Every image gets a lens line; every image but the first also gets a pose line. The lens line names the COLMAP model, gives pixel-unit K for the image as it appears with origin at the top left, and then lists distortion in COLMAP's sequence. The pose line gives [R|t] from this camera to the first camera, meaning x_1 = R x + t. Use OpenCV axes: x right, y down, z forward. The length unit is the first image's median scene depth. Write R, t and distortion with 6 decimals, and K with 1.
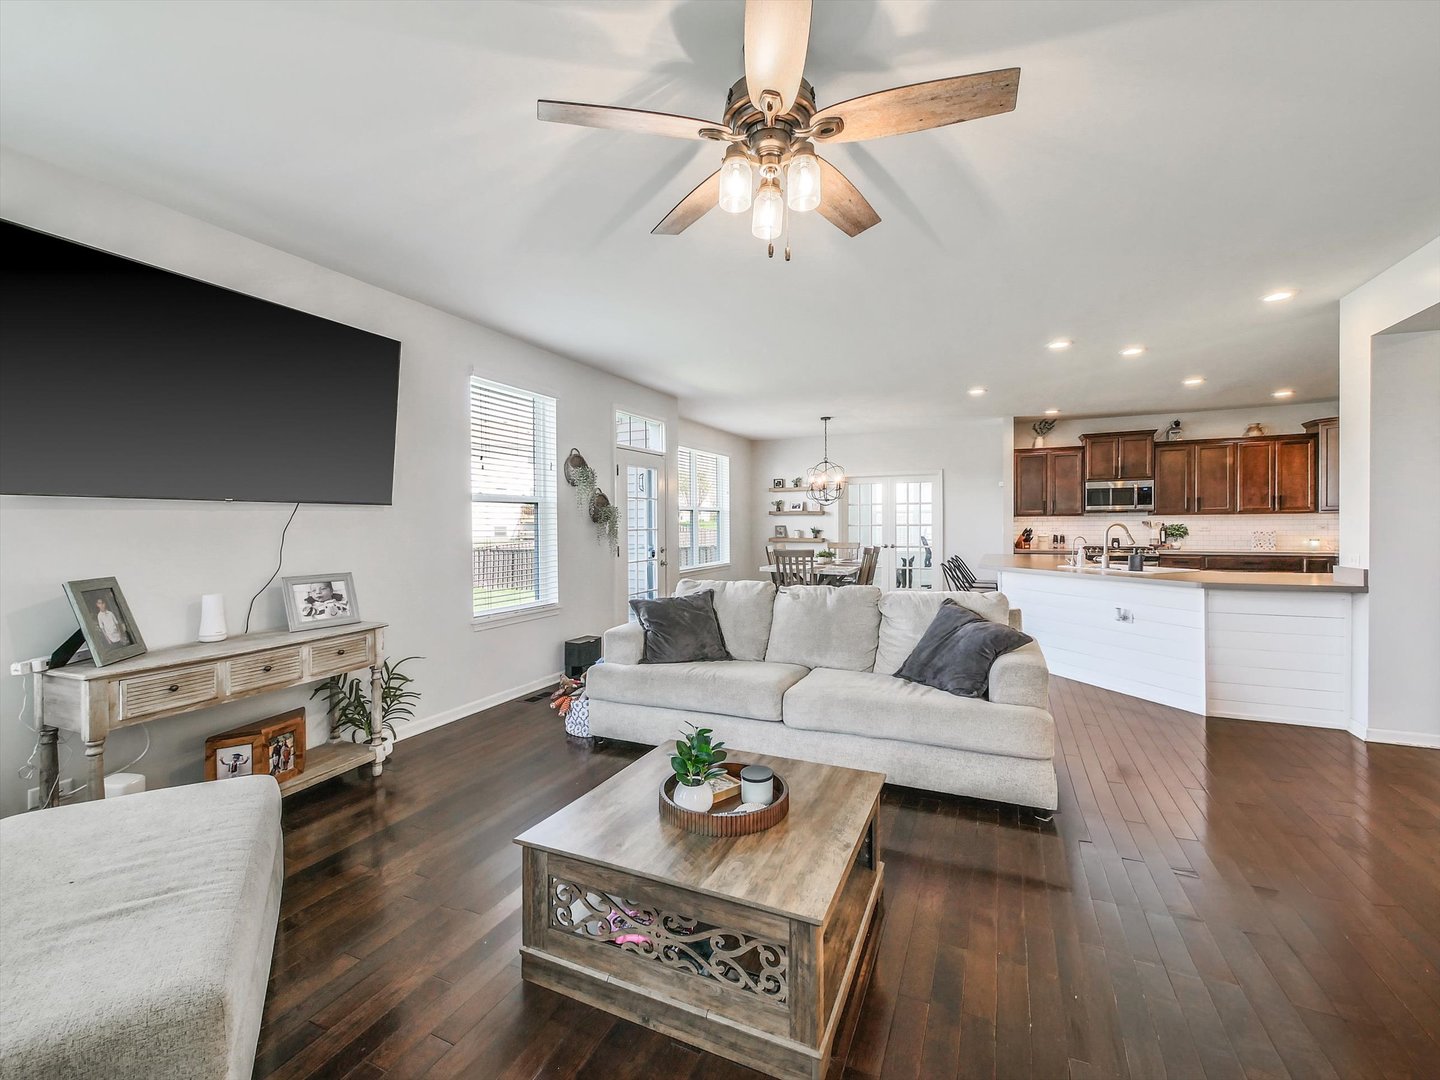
lens RADIAL K [[603.5, 0, 707.9], [0, 603.5, 529.6], [0, 0, 1]] dist [-0.001645, -0.000878]
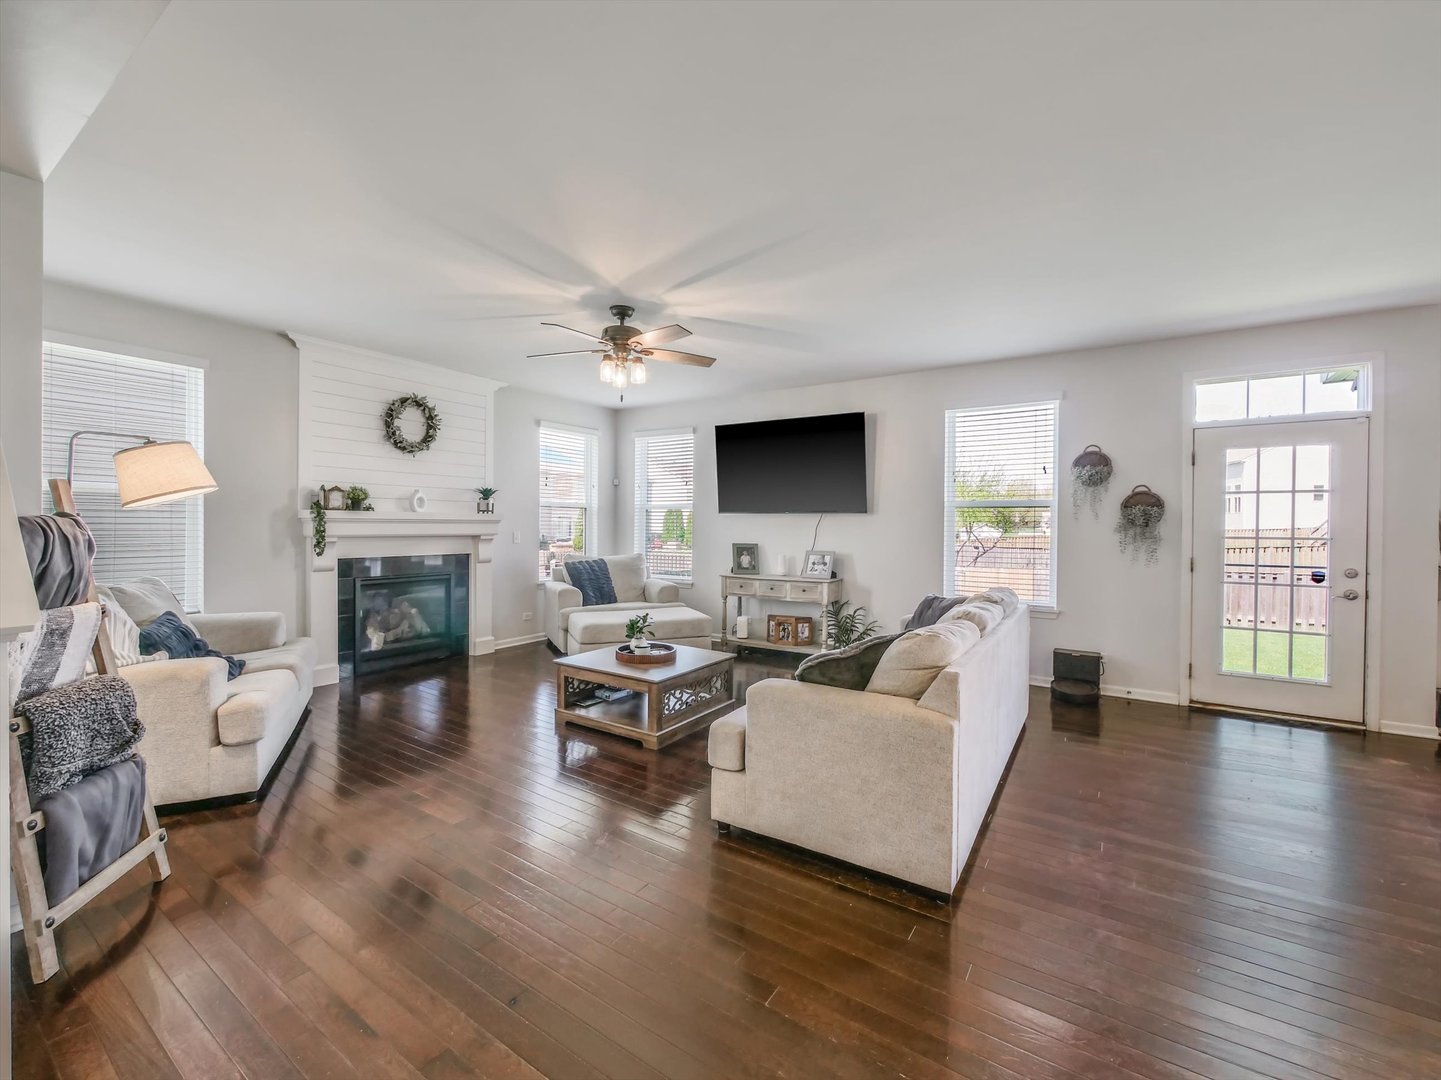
lens RADIAL K [[603.9, 0, 714.8], [0, 603.9, 528.7], [0, 0, 1]] dist [-0.001645, -0.000878]
pose [[-0.137109, 0.018018, -0.990392, 0.413997], [-0.014732, 0.999687, 0.020227, -0.009343], [0.990446, 0.017363, -0.136801, 0.299880]]
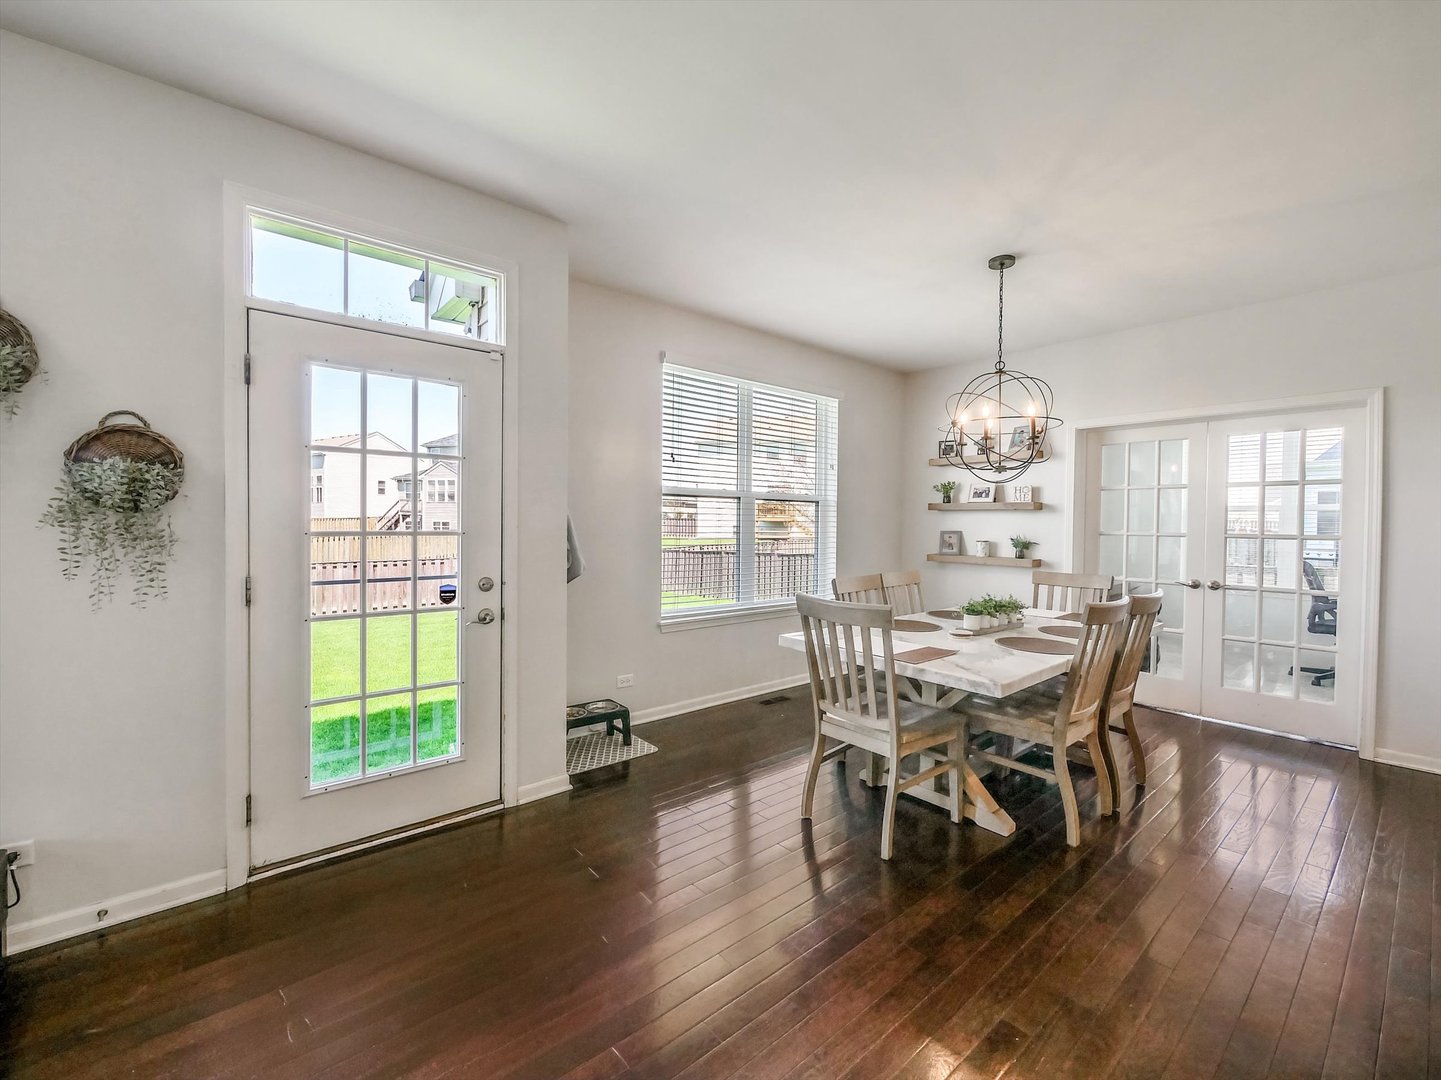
lens RADIAL K [[603.9, 0, 714.6], [0, 603.9, 534.4], [0, 0, 1]] dist [-0.001645, -0.000878]
pose [[0.914662, 0.024967, -0.403447, 0.152704], [-0.022696, 0.999688, 0.010409, -0.004857], [0.403581, -0.000364, 0.914944, 0.465474]]
